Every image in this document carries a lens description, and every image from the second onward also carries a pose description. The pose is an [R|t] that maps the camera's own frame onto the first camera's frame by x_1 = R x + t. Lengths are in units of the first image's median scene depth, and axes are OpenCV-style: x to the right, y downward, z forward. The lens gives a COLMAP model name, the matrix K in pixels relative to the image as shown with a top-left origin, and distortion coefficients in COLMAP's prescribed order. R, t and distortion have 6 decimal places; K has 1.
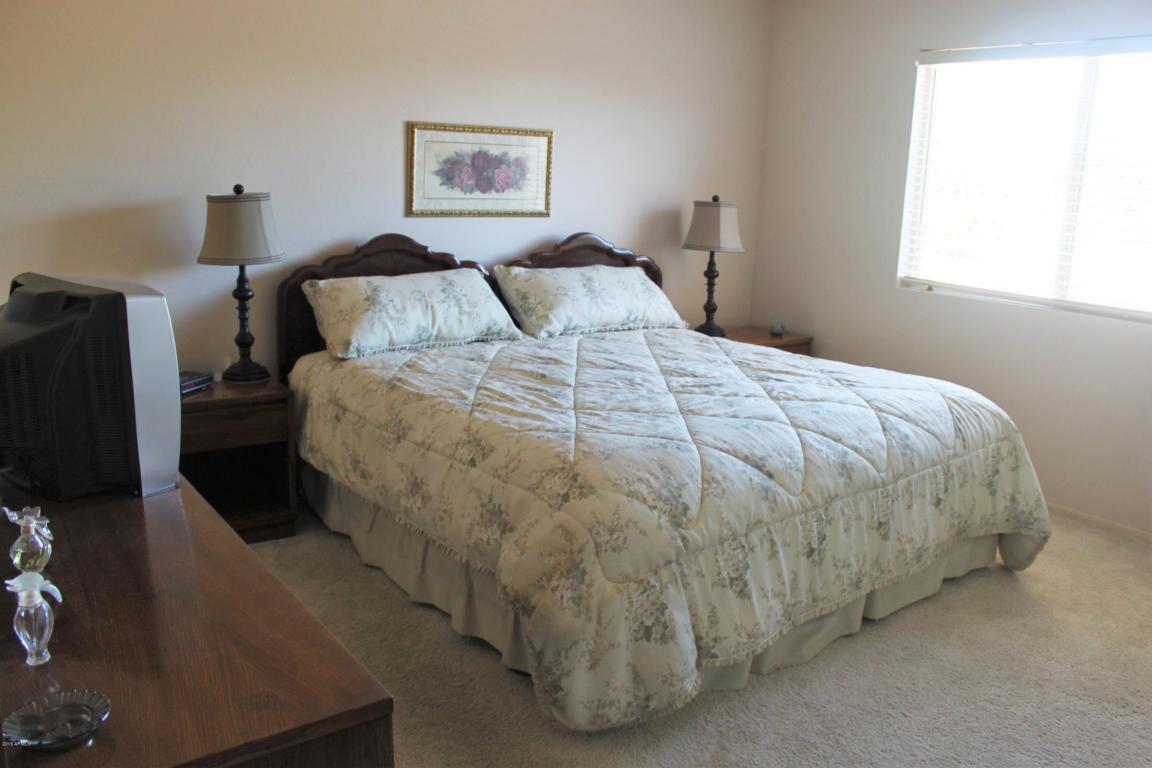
lens RADIAL K [[951.6, 0, 581.6], [0, 951.6, 386.2], [0, 0, 1]] dist [-0.171473, 0.144915]
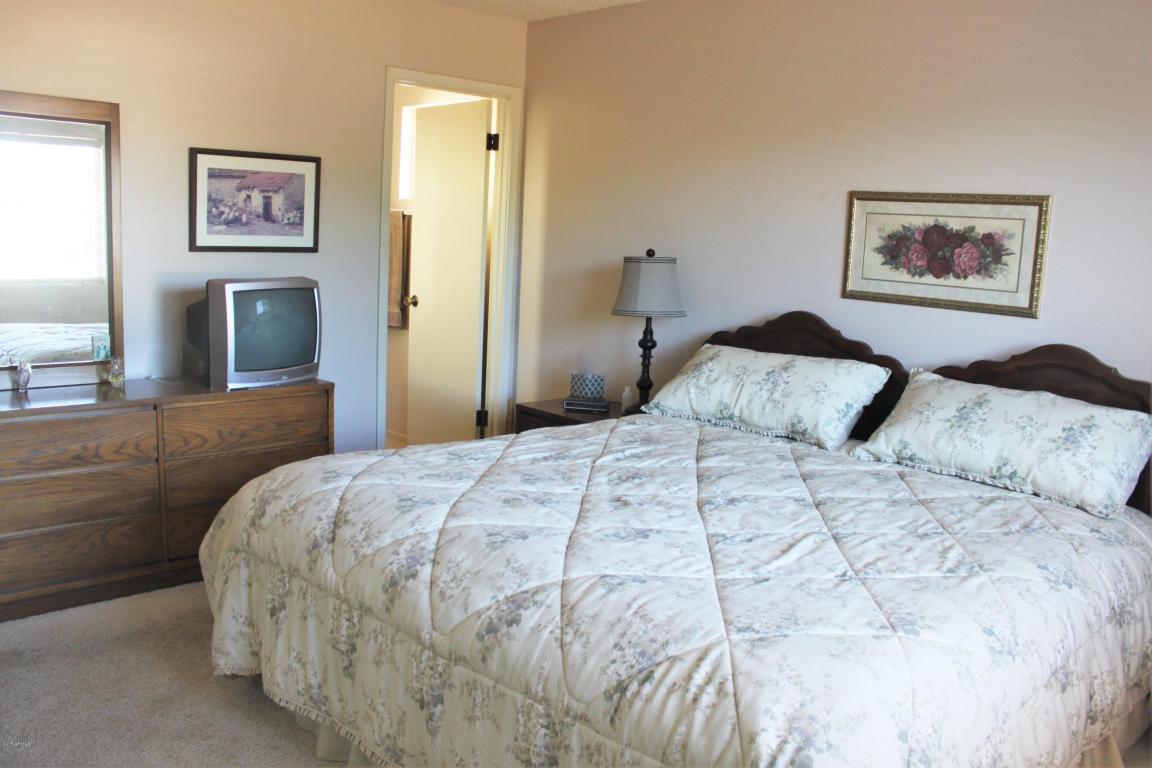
lens RADIAL K [[951.6, 0, 581.6], [0, 951.6, 386.2], [0, 0, 1]] dist [-0.171473, 0.144915]
pose [[0.128196, 0.127368, -0.983536, 0.654523], [-0.263763, 0.960380, 0.089990, -0.112045], [0.956031, 0.247884, 0.156712, 0.633831]]
